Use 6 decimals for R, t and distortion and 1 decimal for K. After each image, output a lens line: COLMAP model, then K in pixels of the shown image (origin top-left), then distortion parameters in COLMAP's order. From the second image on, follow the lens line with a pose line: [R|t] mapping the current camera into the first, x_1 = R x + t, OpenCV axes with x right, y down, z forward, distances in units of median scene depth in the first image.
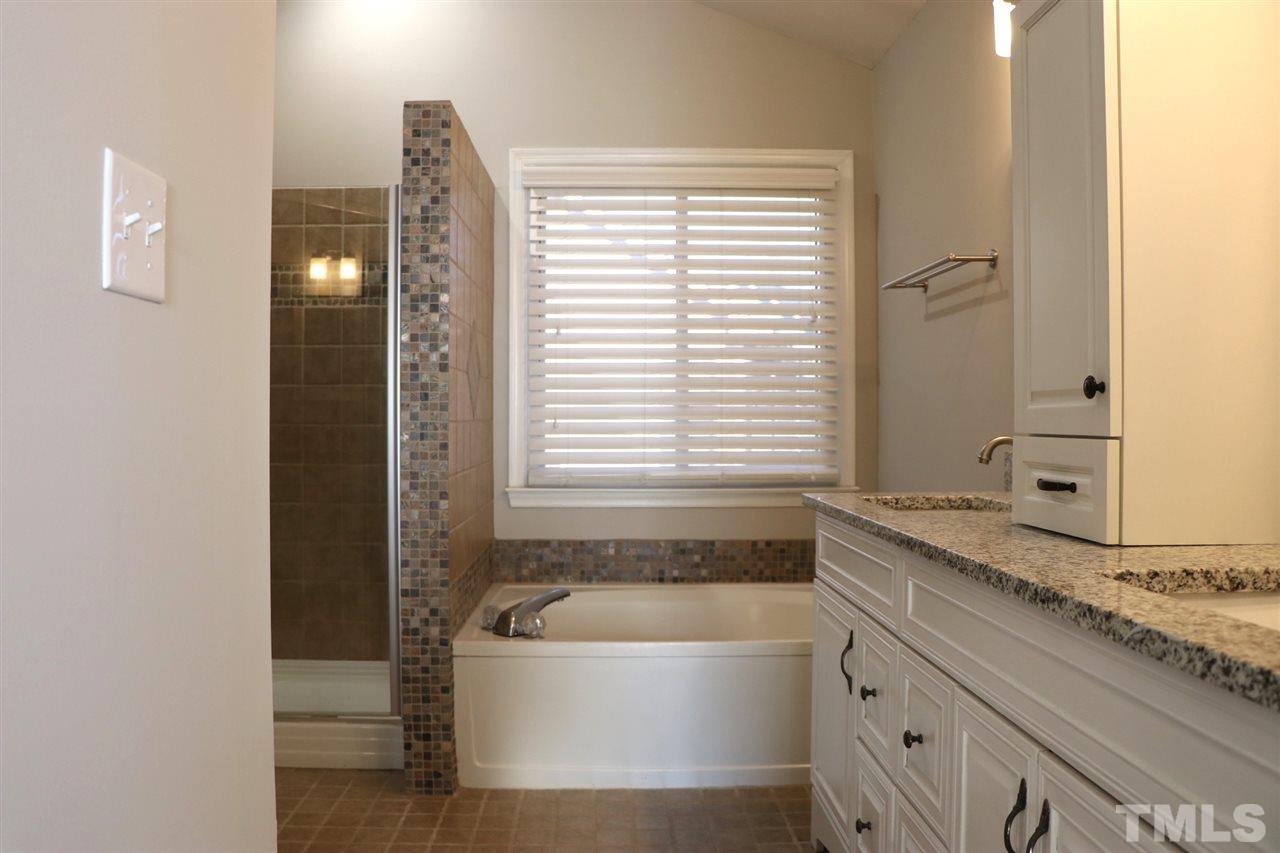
lens RADIAL K [[1058.0, 0, 622.2], [0, 1058.0, 428.1], [0, 0, 1]] dist [-0.188147, 0.160660]
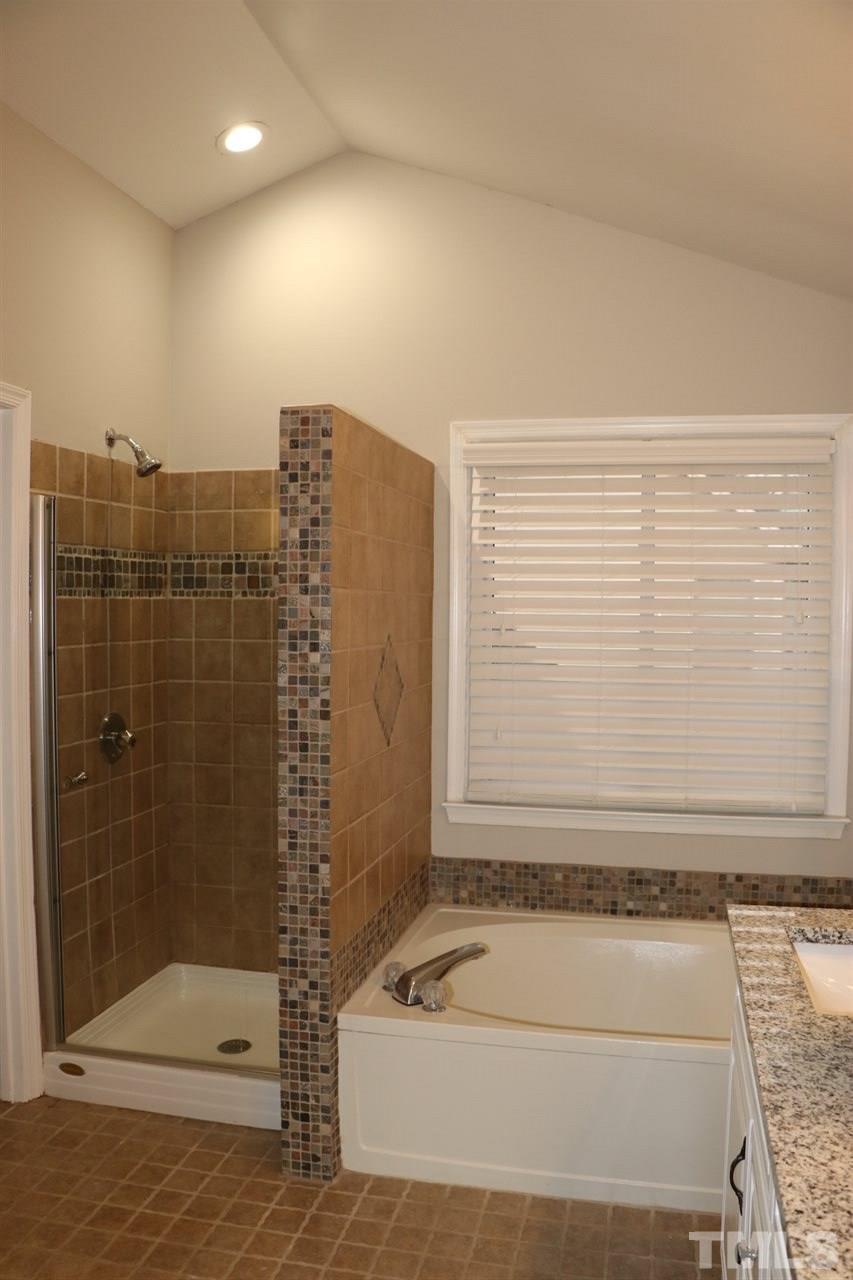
lens RADIAL K [[1058.0, 0, 426.9], [0, 1058.0, 660.3], [0, 0, 1]] dist [-0.188147, 0.160660]
pose [[0.972370, 0.019189, -0.232654, 0.116336], [-0.010488, 0.999201, 0.038579, -0.137856], [0.233208, -0.035073, 0.971794, 0.166685]]
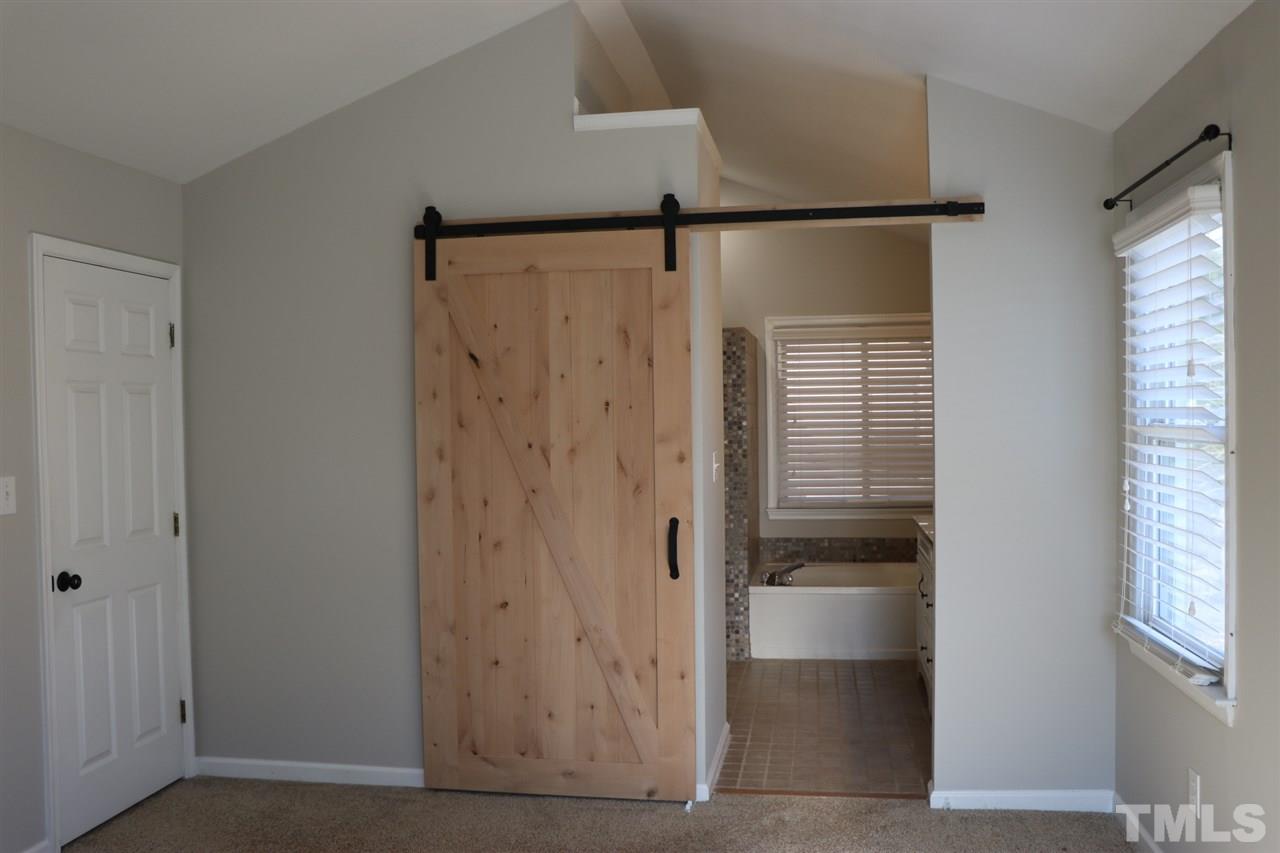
lens RADIAL K [[1122.7, 0, 640.0], [0, 1122.7, 426.5], [0, 0, 1]] dist [-0.121586, 0.003509]
pose [[0.984245, -0.012783, -0.176346, 0.021559], [0.013361, 0.999909, 0.002088, -0.124121], [0.176304, -0.004411, 0.984326, -1.254904]]
